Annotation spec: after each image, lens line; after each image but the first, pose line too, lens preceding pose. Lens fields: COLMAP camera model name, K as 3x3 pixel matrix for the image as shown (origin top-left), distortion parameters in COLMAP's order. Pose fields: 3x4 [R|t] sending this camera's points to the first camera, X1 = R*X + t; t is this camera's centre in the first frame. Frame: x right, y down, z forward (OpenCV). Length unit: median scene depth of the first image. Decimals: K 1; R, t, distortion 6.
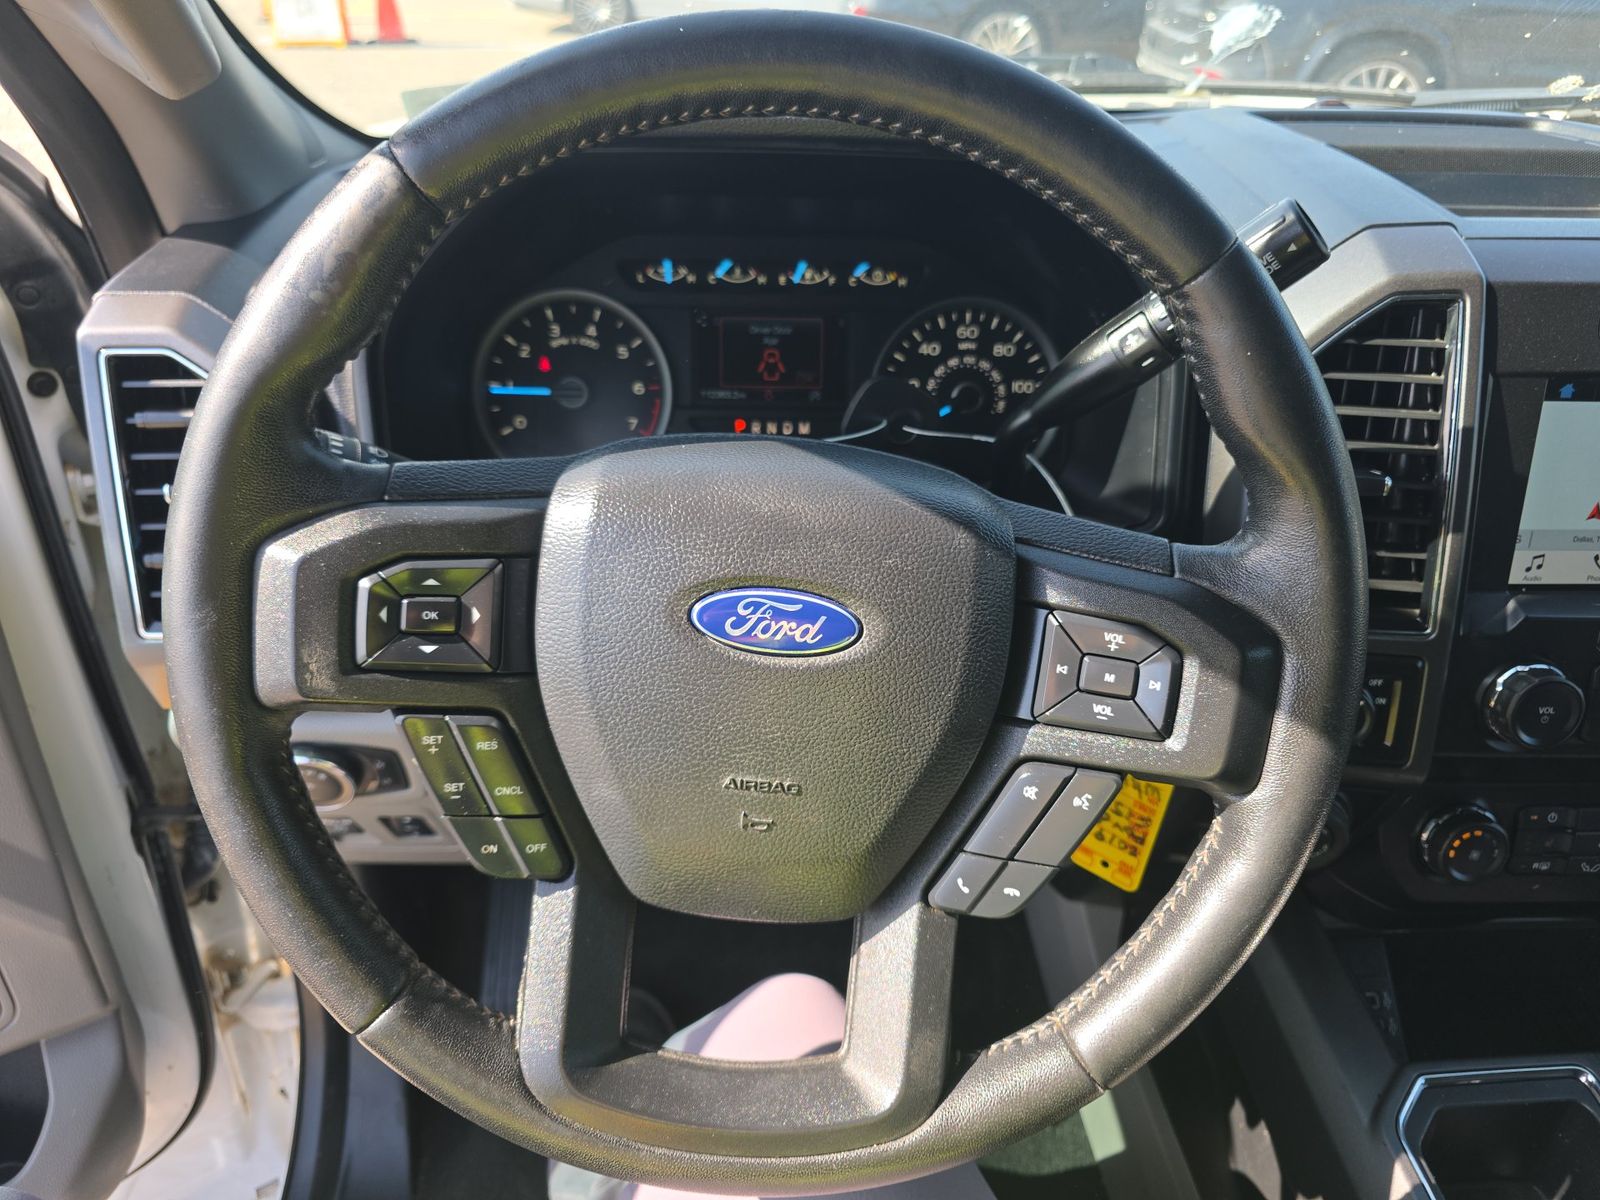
lens RADIAL K [[1055.3, 0, 800.0], [0, 1055.3, 600.0], [0, 0, 1]] dist [-0.001303, -0.001998]
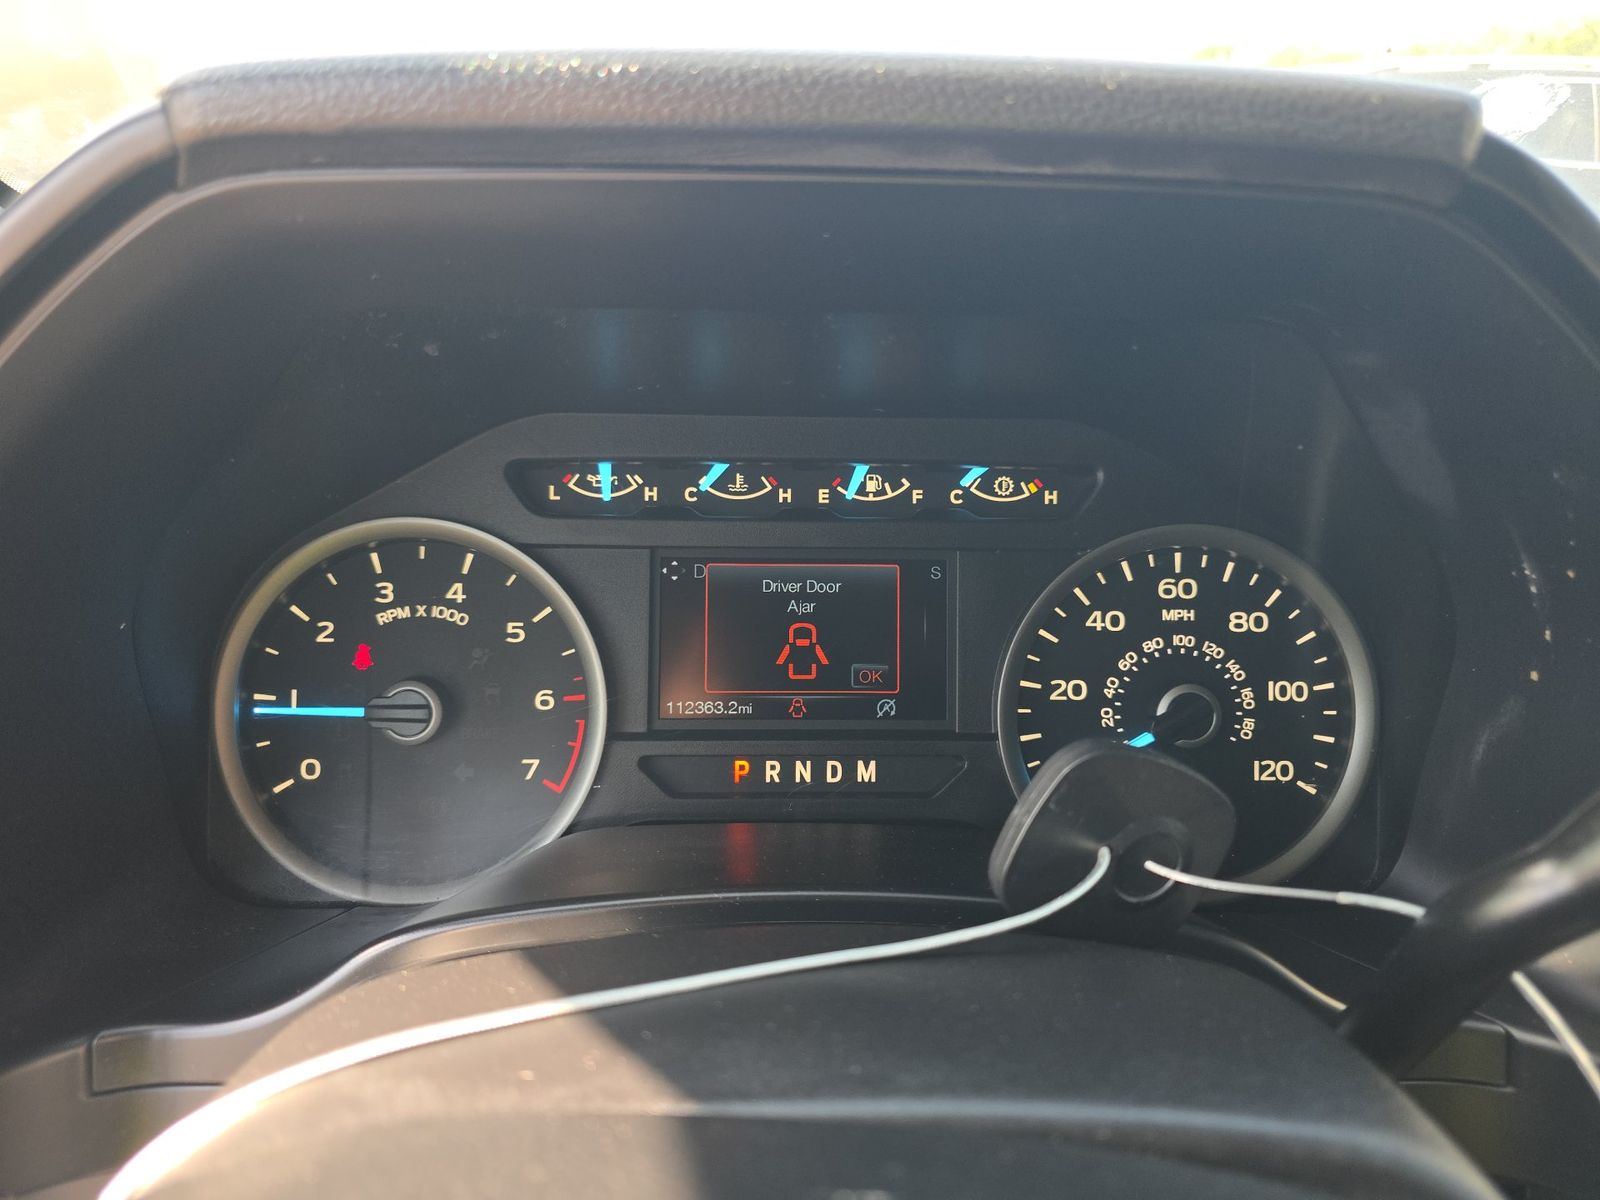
lens RADIAL K [[1085.4, 0, 800.0], [0, 1085.4, 600.0], [0, 0, 1]] dist [-0.057217, -0.000614]
pose [[0.999545, -0.005210, -0.029703, -0.012520], [-0.000713, 0.980605, -0.195992, -0.146595], [0.030148, 0.195924, 0.980156, 0.481612]]
